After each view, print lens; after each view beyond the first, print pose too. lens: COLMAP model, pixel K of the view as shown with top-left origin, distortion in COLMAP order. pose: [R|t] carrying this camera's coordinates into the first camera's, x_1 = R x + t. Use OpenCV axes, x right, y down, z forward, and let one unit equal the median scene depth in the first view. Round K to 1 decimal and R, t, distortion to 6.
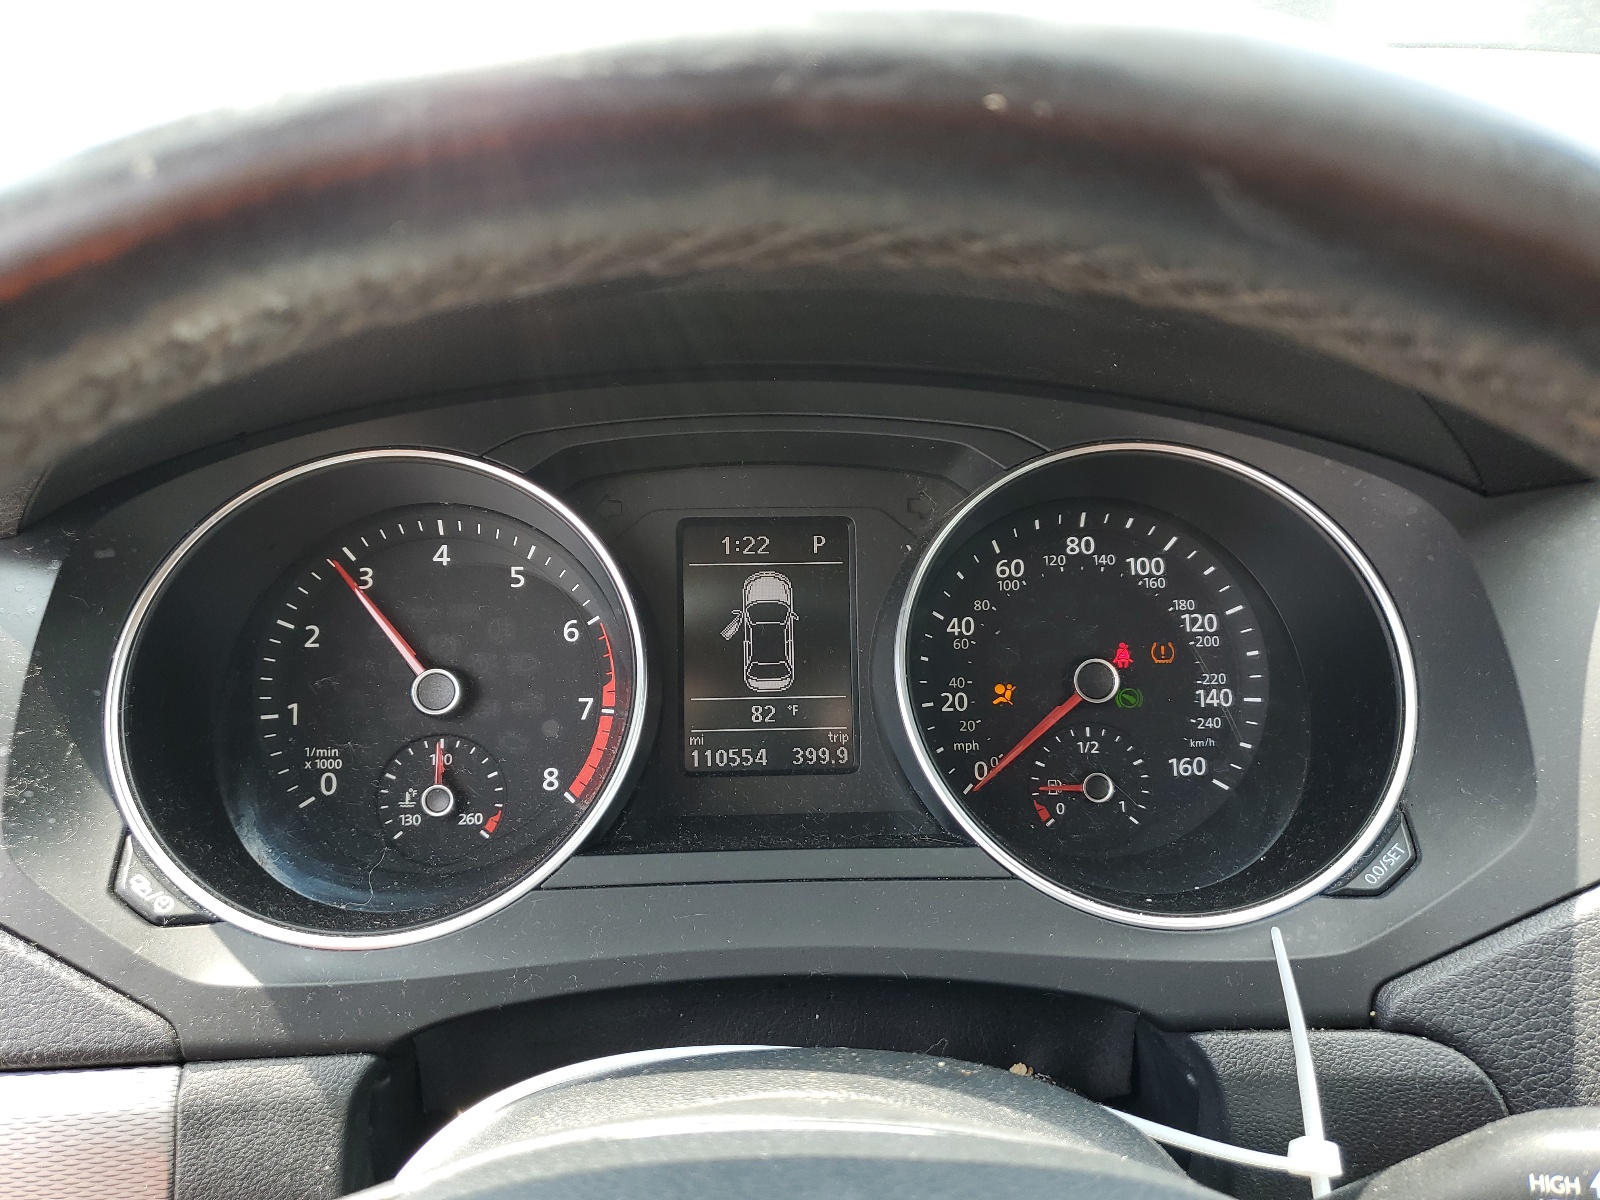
lens RADIAL K [[1221.3, 0, 795.0], [0, 1221.3, 598.8], [0, 0, 1]] dist [0.006926, 0.002369]
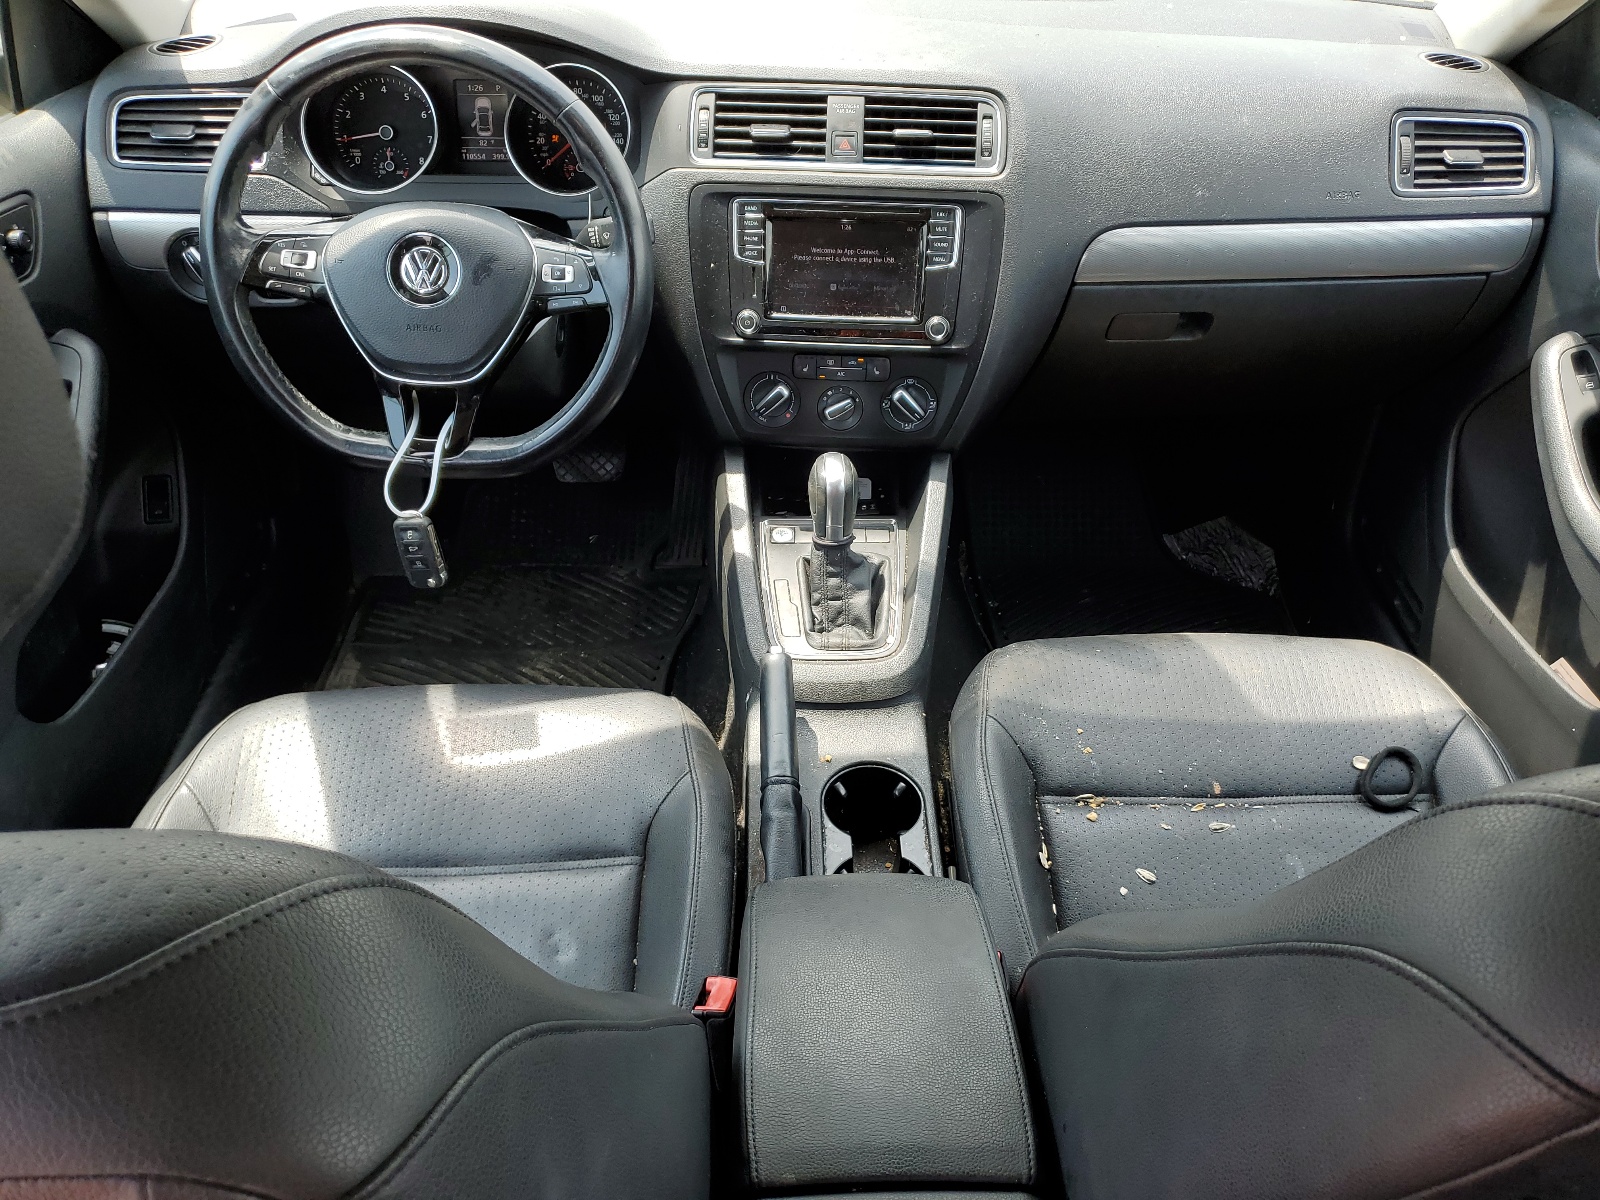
lens RADIAL K [[1221.3, 0, 807.2], [0, 1221.3, 595.8], [0, 0, 1]] dist [0.006926, 0.002369]
pose [[0.999299, 0.031760, -0.019812, 0.995168], [-0.021409, 0.919083, 0.393481, -0.106657], [0.030706, -0.392781, 0.919119, -2.622515]]
